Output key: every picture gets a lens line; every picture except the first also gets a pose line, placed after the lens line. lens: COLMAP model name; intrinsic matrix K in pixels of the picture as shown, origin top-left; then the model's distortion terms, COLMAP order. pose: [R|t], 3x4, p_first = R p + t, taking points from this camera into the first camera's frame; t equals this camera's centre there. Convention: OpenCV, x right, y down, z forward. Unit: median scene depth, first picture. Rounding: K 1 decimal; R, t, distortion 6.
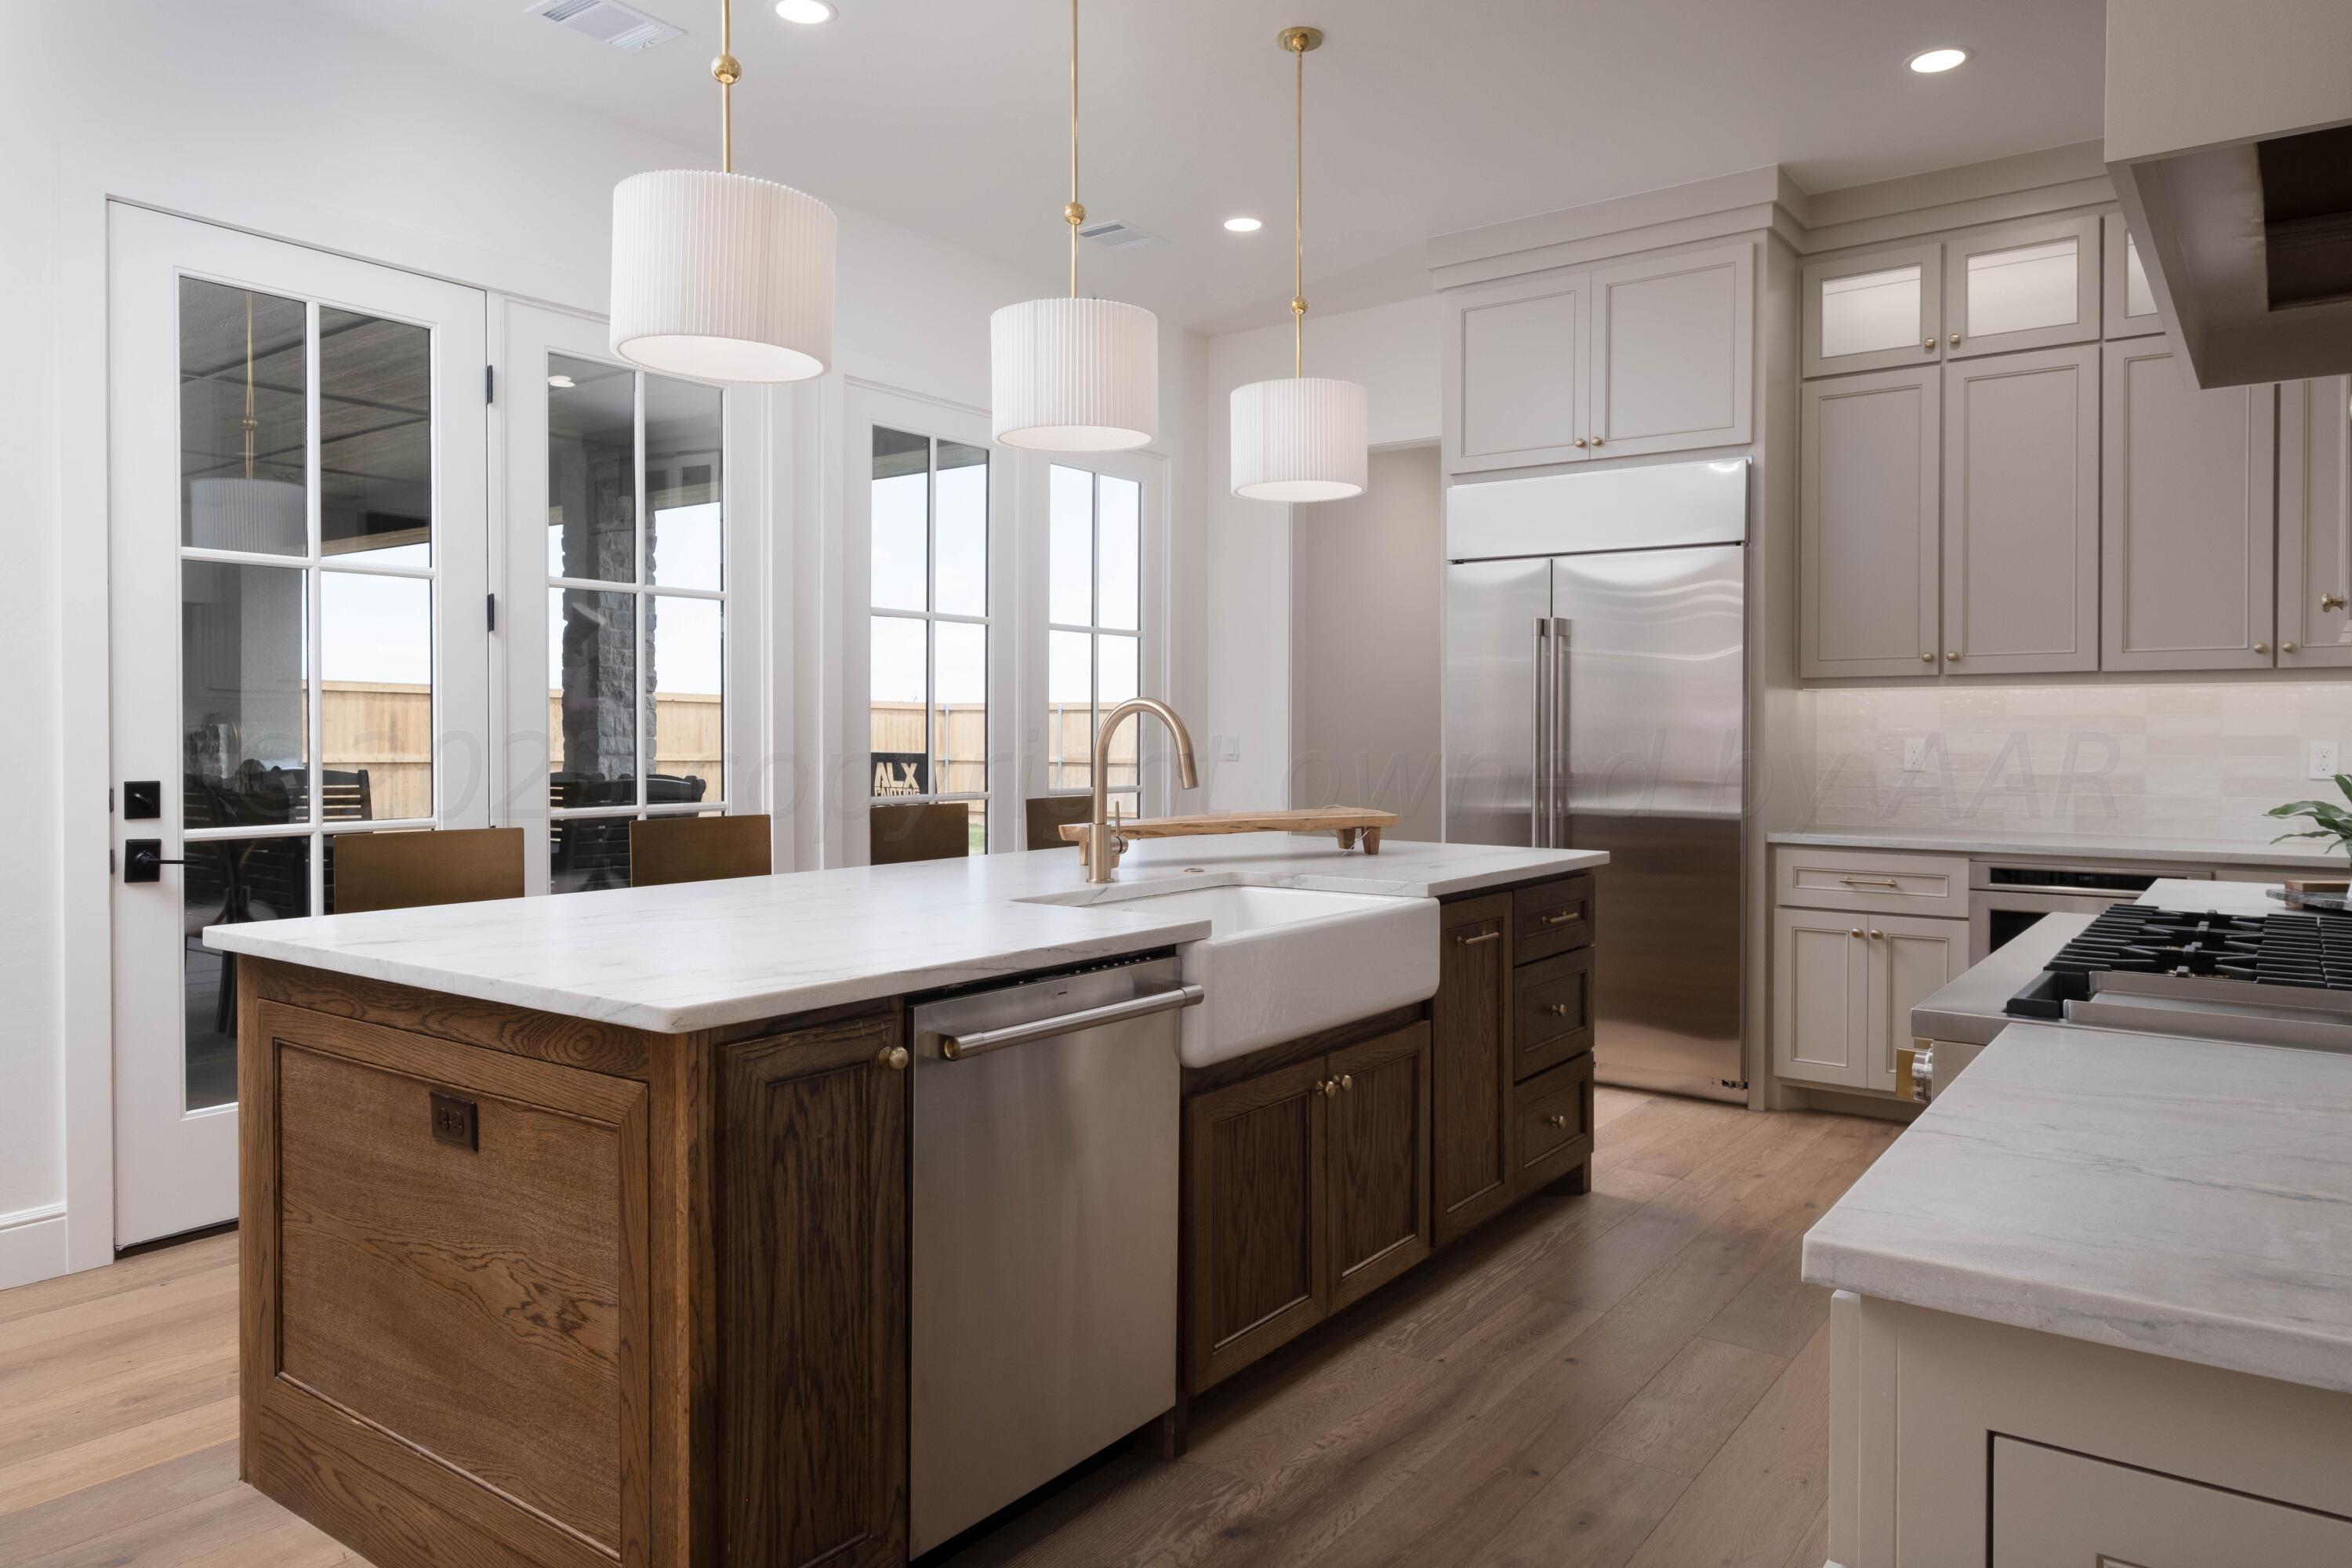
lens RADIAL K [[1565.5, 0, 1174.3], [0, 1565.5, 740.2], [0, 0, 1]] dist [0.000746, 0.000235]
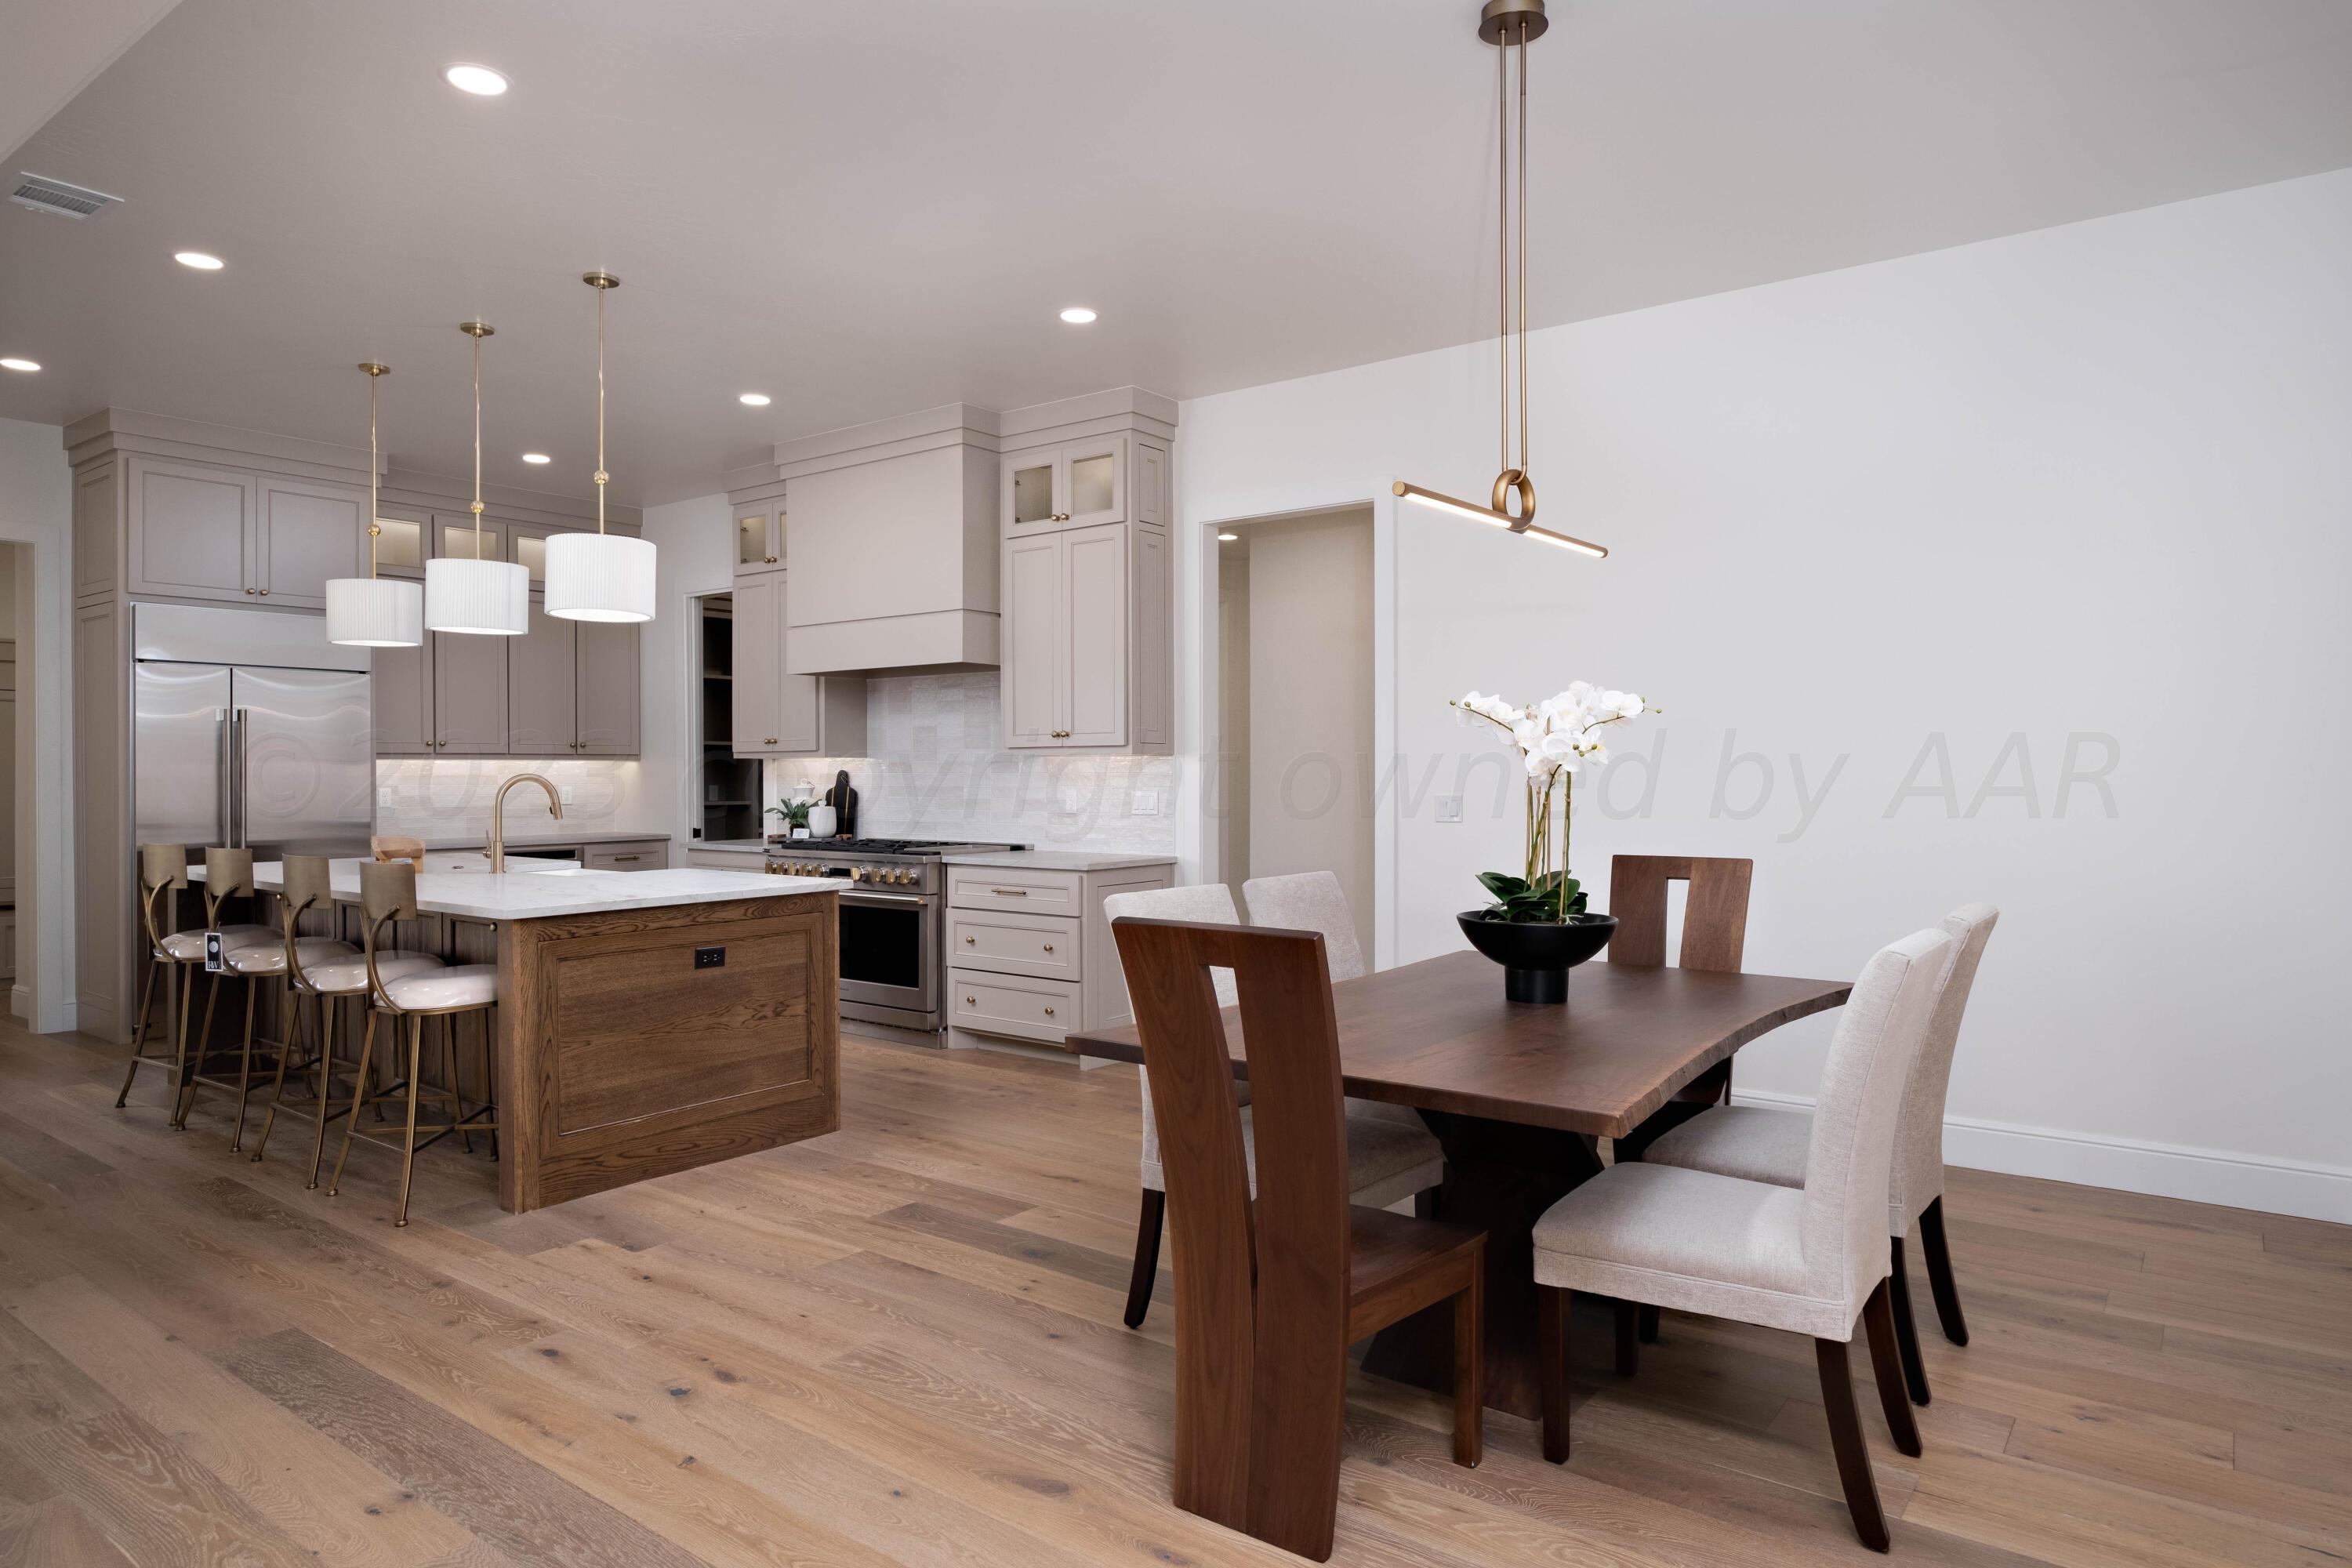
lens RADIAL K [[1403.7, 0, 1176.0], [0, 1403.7, 784.0], [0, 0, 1]] dist [-0.001316, -0.000149]
pose [[0.025948, -0.008753, 0.999625, -1.770932], [0.016377, 0.999831, 0.008329, -0.010516], [-0.999529, 0.016155, 0.026087, 0.177400]]
